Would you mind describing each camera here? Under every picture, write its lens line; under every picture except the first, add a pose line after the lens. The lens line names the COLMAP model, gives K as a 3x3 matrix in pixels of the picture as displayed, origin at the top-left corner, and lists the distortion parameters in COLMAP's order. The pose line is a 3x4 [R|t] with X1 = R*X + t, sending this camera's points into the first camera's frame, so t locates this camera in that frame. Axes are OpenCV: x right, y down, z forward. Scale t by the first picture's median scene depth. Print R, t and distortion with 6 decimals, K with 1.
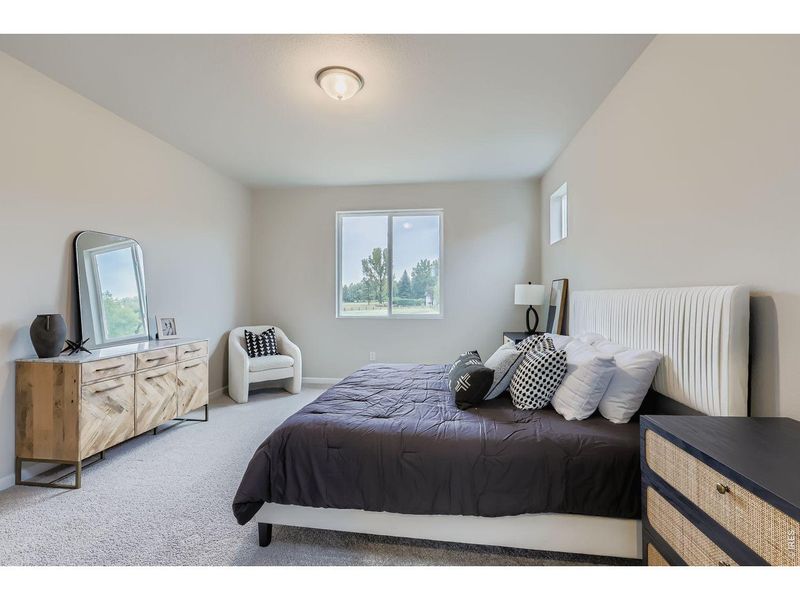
lens RADIAL K [[372.1, 0, 402.3], [0, 372.1, 298.5], [0, 0, 1]] dist [-0.008810, -0.000968]
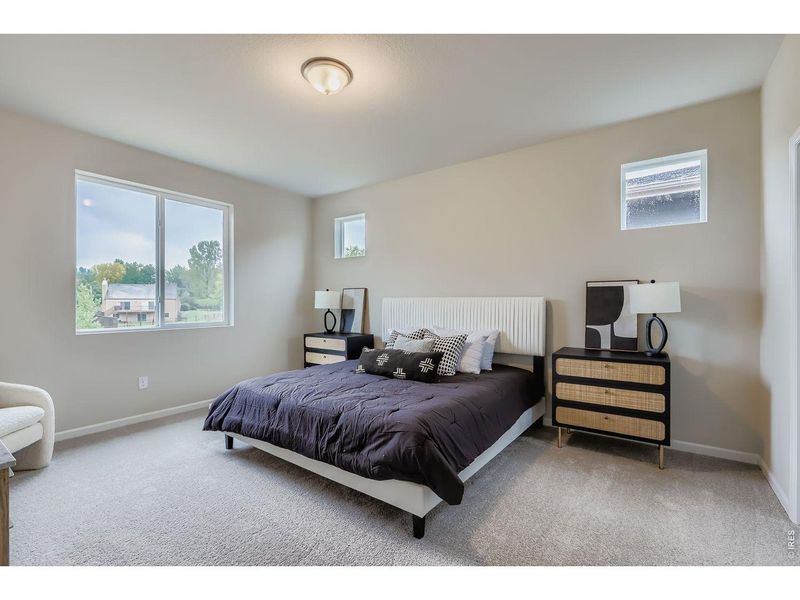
lens RADIAL K [[372.1, 0, 406.6], [0, 372.1, 298.8], [0, 0, 1]] dist [-0.008810, -0.000968]
pose [[0.461104, 0.010257, 0.887287, -0.573385], [0.006356, 0.999869, -0.014861, 0.004645], [-0.887323, 0.012492, 0.460979, 0.243857]]
